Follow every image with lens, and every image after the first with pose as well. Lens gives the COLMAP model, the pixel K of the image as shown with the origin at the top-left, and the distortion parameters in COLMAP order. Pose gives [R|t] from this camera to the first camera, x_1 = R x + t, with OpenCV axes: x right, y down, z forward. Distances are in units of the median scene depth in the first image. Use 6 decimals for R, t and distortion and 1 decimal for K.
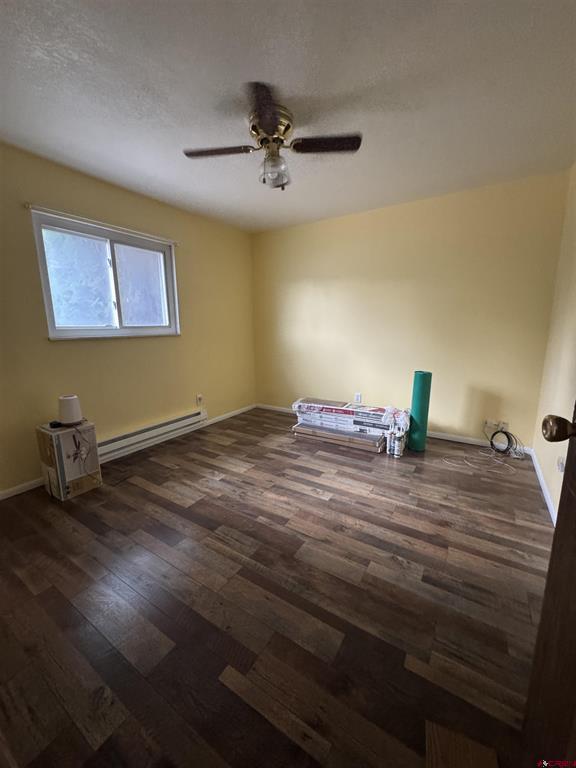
lens RADIAL K [[309.1, 0, 286.7], [0, 309.1, 382.3], [0, 0, 1]] dist [0.000741, 0.000052]
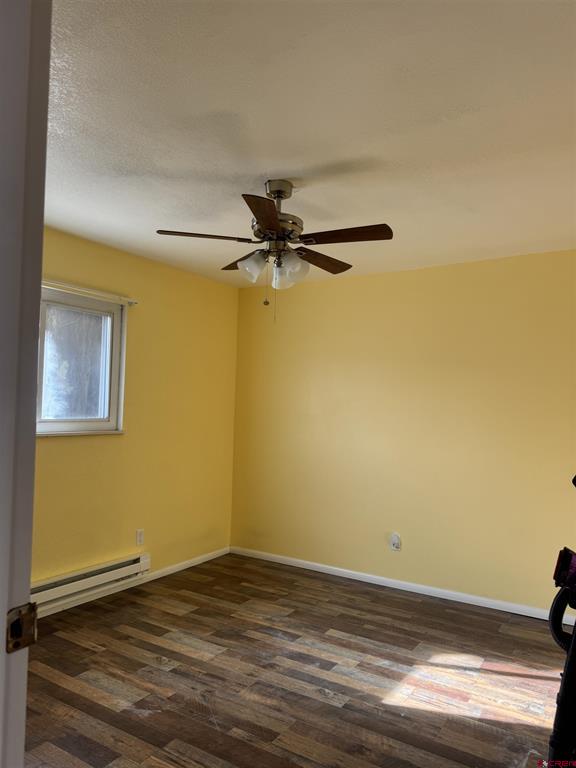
lens RADIAL K [[540.9, 0, 285.3], [0, 540.9, 390.2], [0, 0, 1]] dist [0.053698, -0.026665]
pose [[0.999370, 0.035481, -0.000186, -0.004033], [-0.034681, 0.975710, -0.216305, -0.005803], [-0.007493, 0.216175, 0.976326, -0.204327]]
